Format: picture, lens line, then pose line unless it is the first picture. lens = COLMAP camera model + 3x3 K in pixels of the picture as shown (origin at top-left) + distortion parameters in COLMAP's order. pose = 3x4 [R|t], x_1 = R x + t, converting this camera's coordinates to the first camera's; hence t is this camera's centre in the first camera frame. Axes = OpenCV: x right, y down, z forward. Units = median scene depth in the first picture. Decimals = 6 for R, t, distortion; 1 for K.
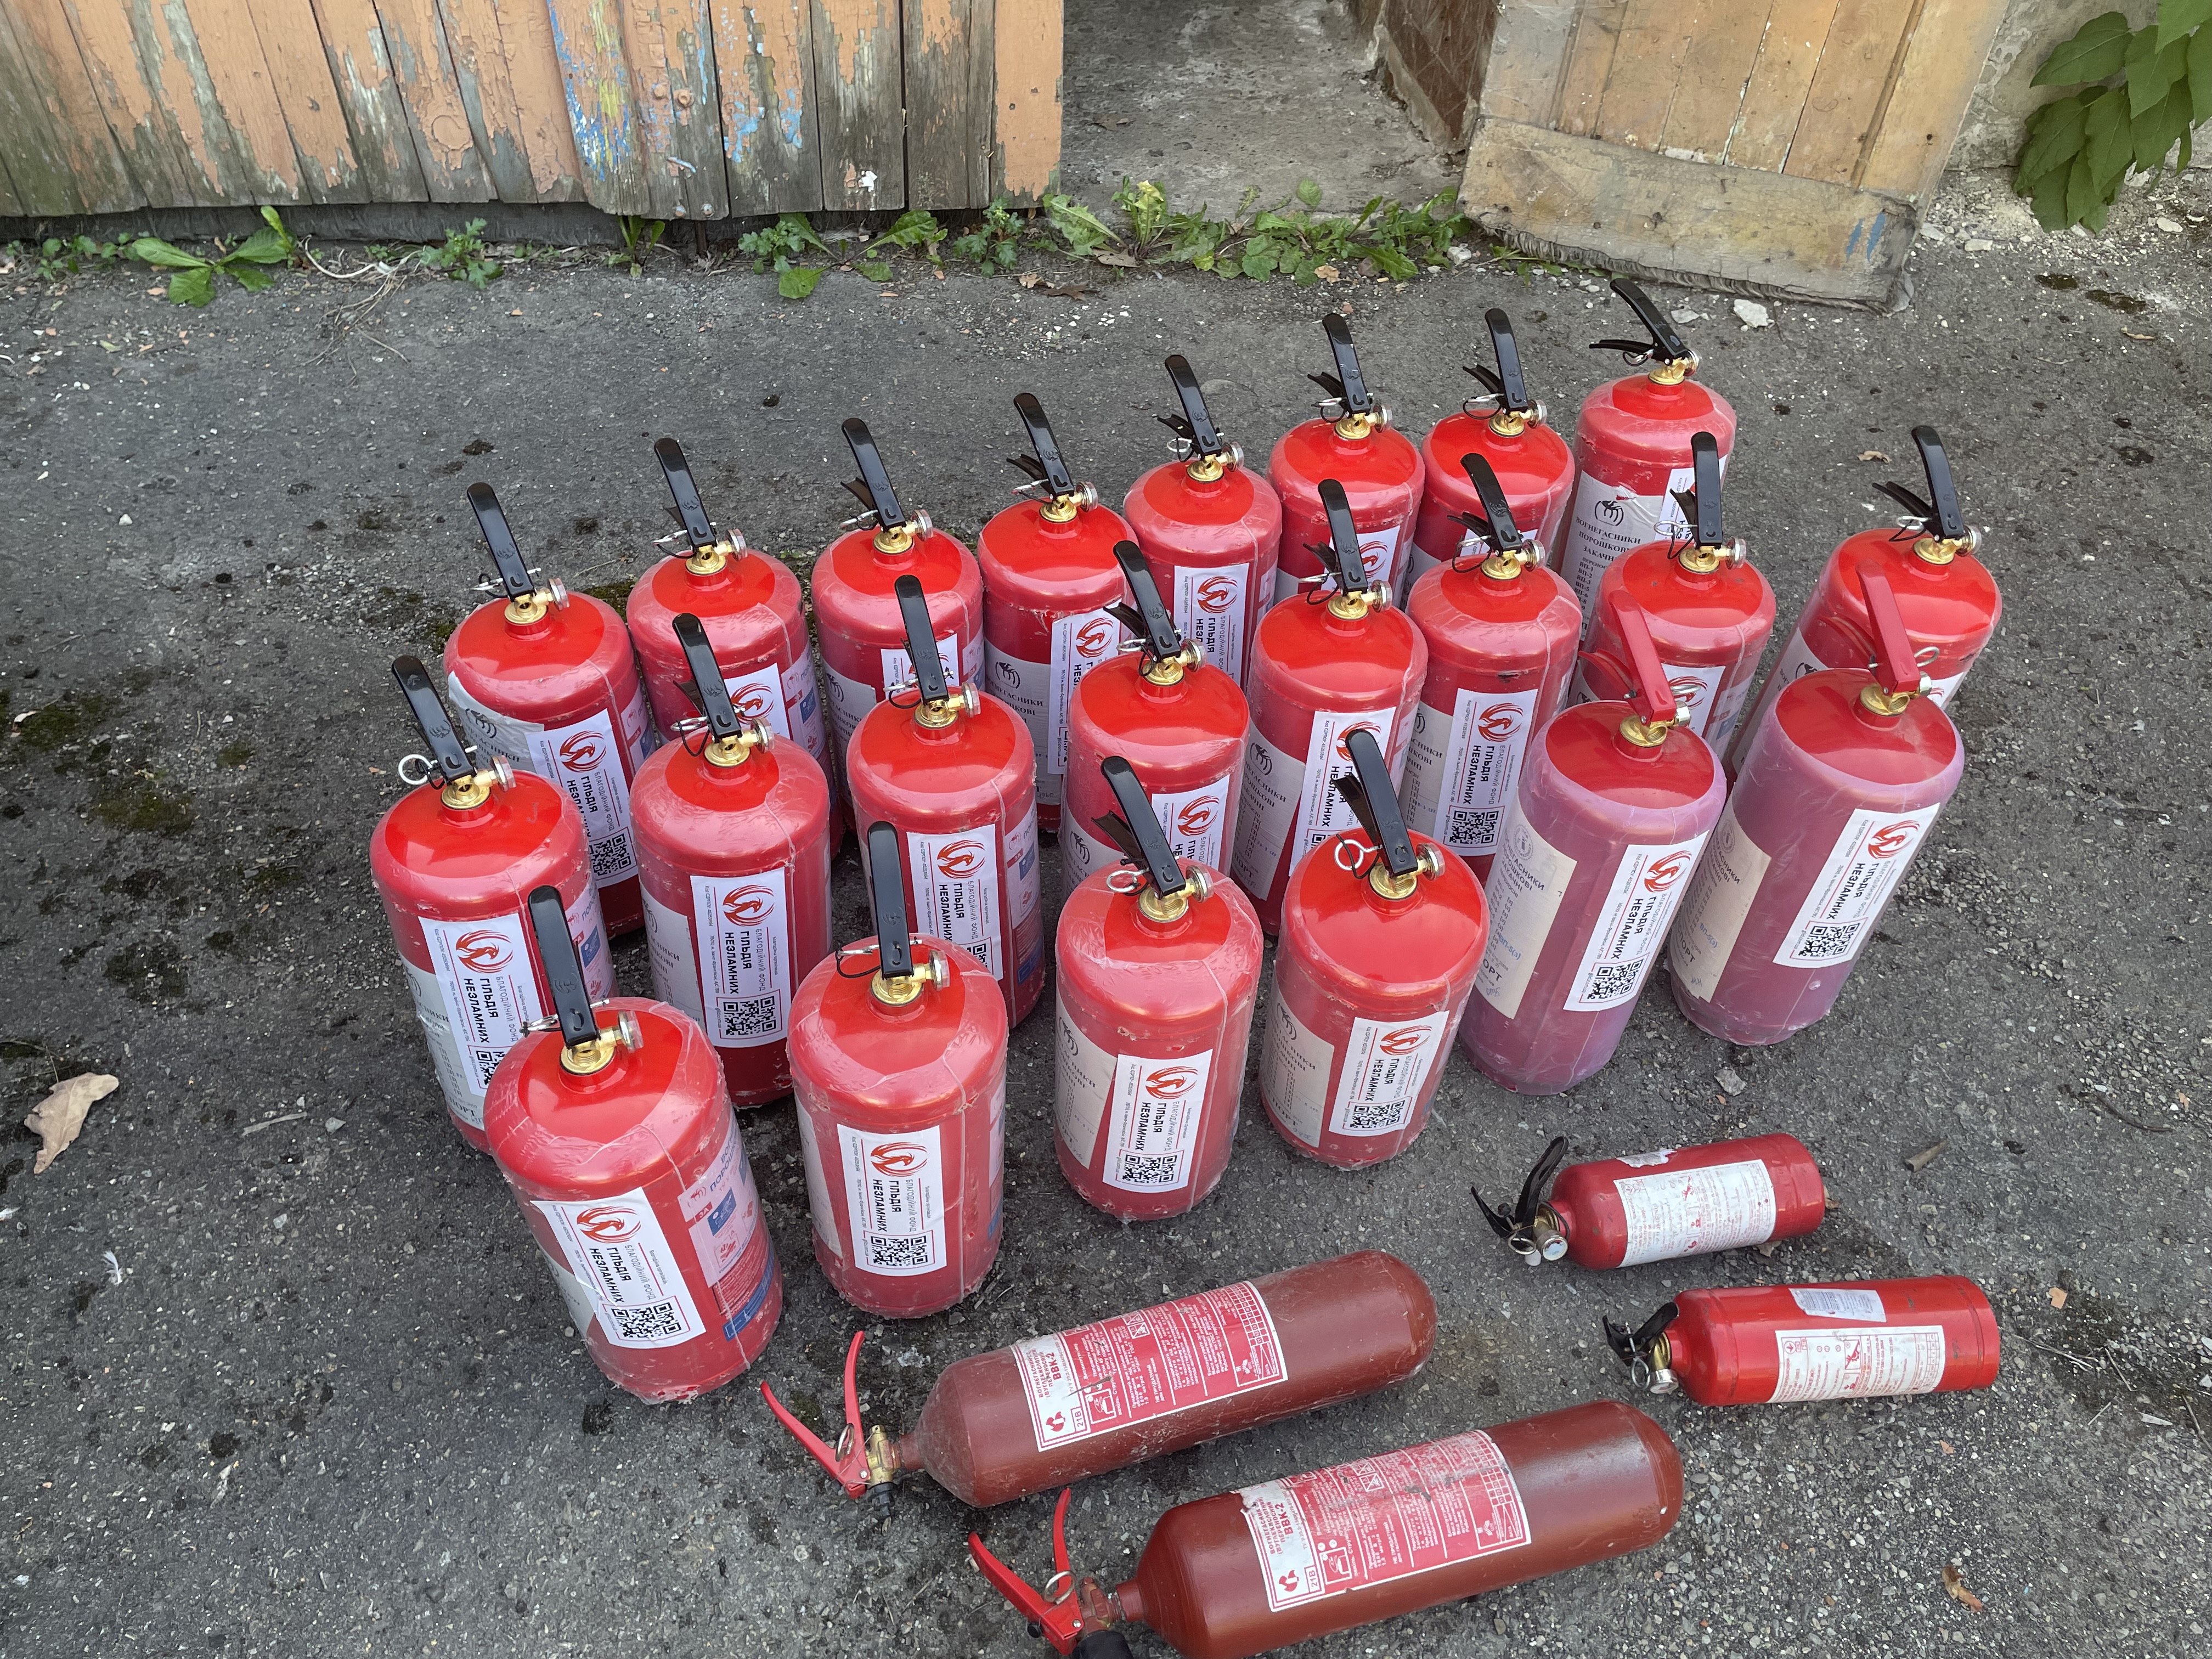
lens RADIAL K [[1668.6, 0, 1111.7], [0, 1668.6, 819.1], [0, 0, 1]] dist [0.090736, -0.120207]
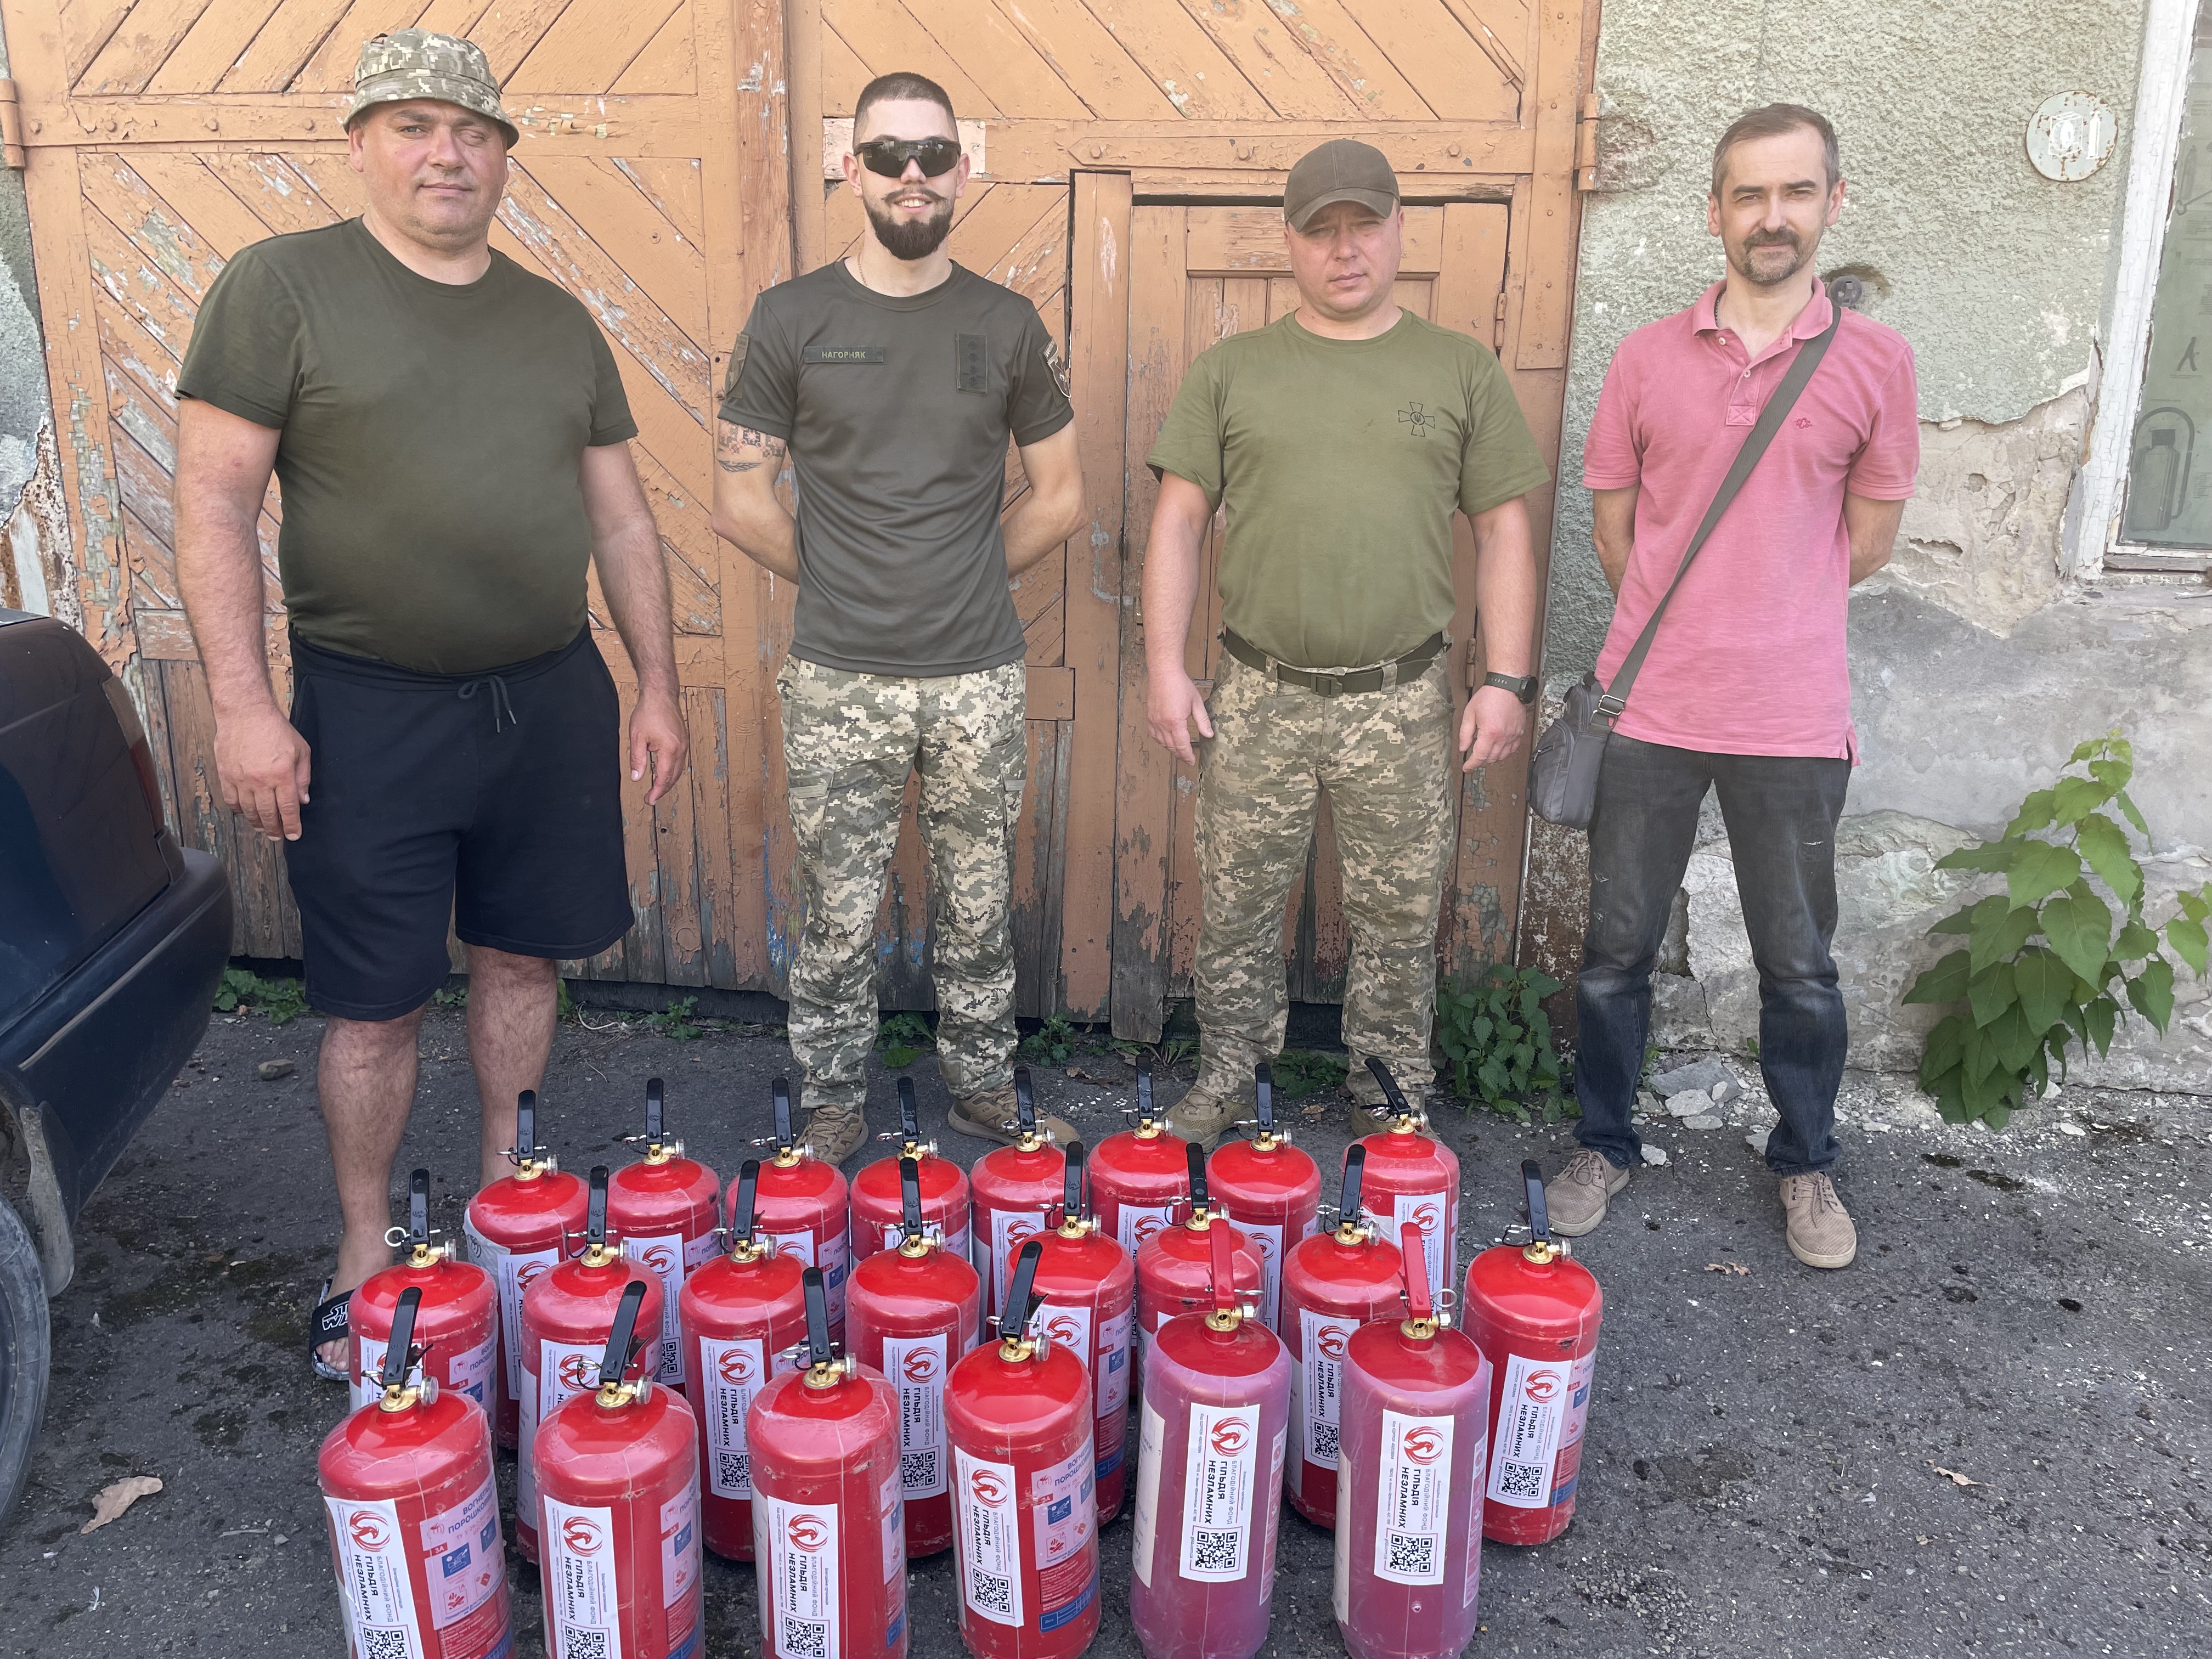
lens RADIAL K [[1668.6, 0, 1111.7], [0, 1668.6, 819.1], [0, 0, 1]] dist [0.090736, -0.120207]
pose [[0.971335, 0.052121, -0.231930, 0.300884], [-0.163732, 0.854025, -0.493794, 0.162725], [0.172337, 0.517614, 0.838079, -0.199460]]
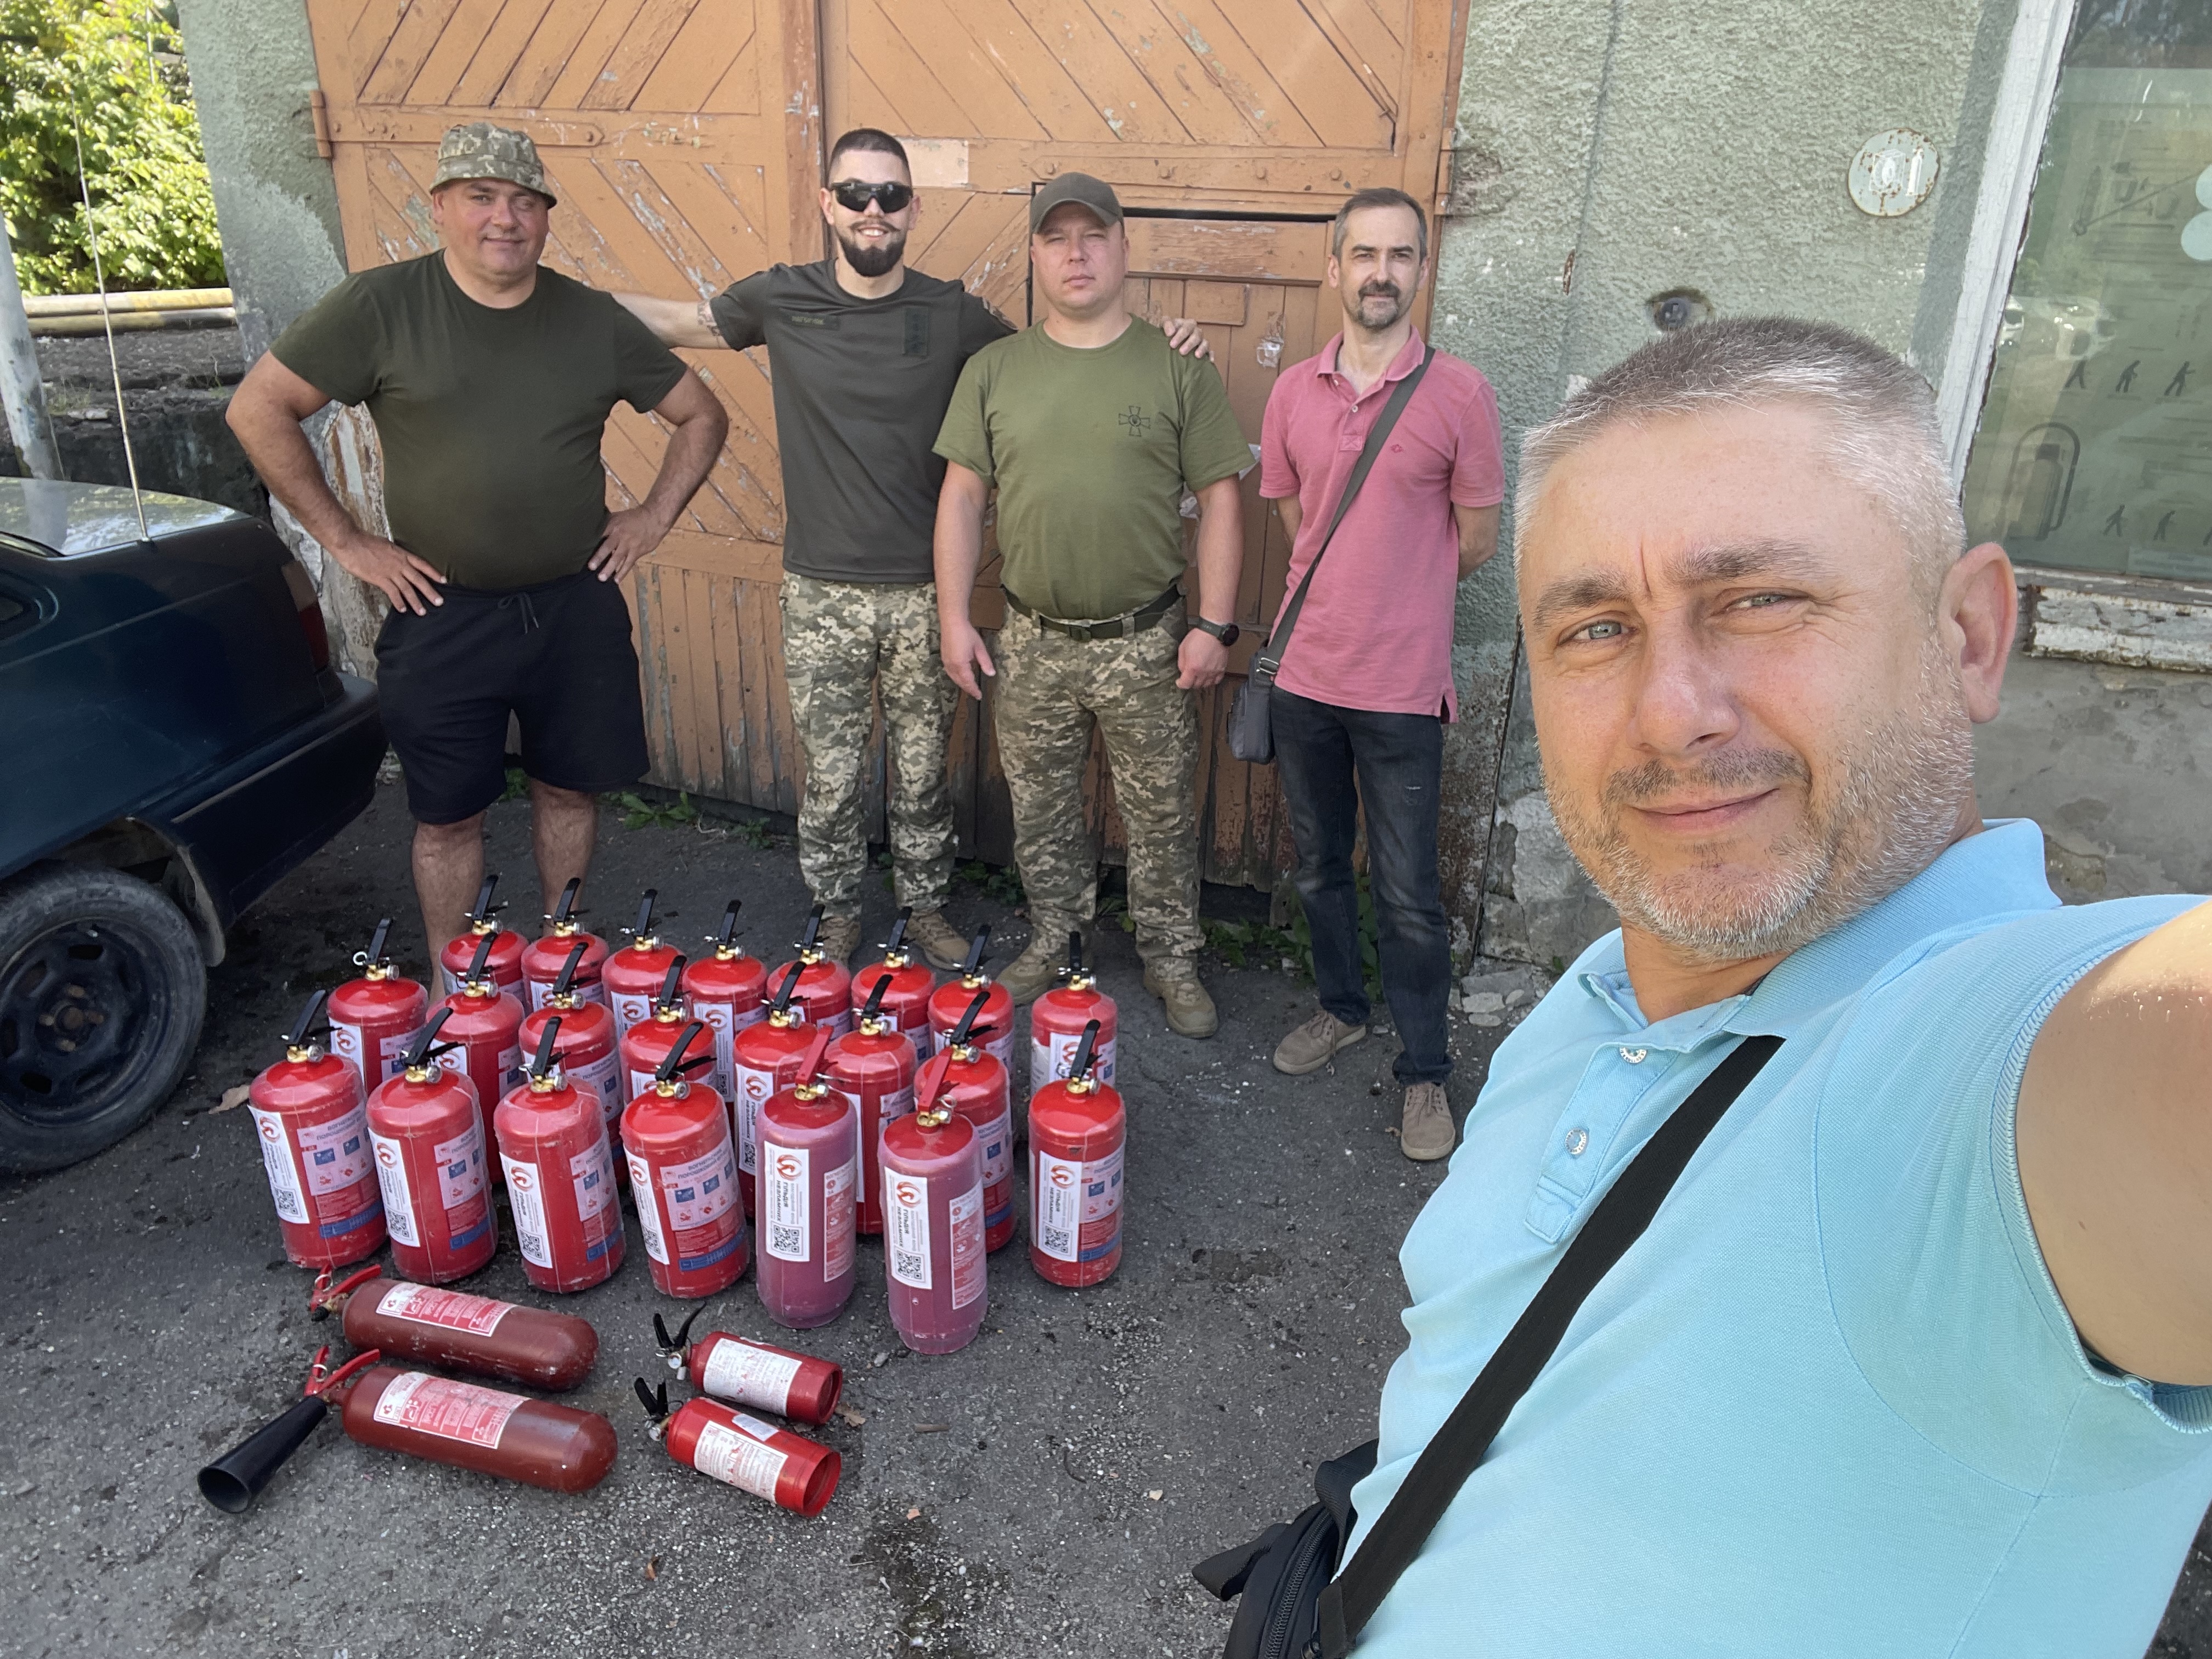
lens RADIAL K [[1466.3, 0, 1107.5], [0, 1466.3, 833.2], [0, 0, 1]] dist [0.003662, 0.001683]
pose [[0.868266, 0.179164, -0.462616, 0.766866], [-0.355328, 0.875344, -0.327894, 0.066722], [0.346201, 0.449080, 0.823694, -0.219788]]
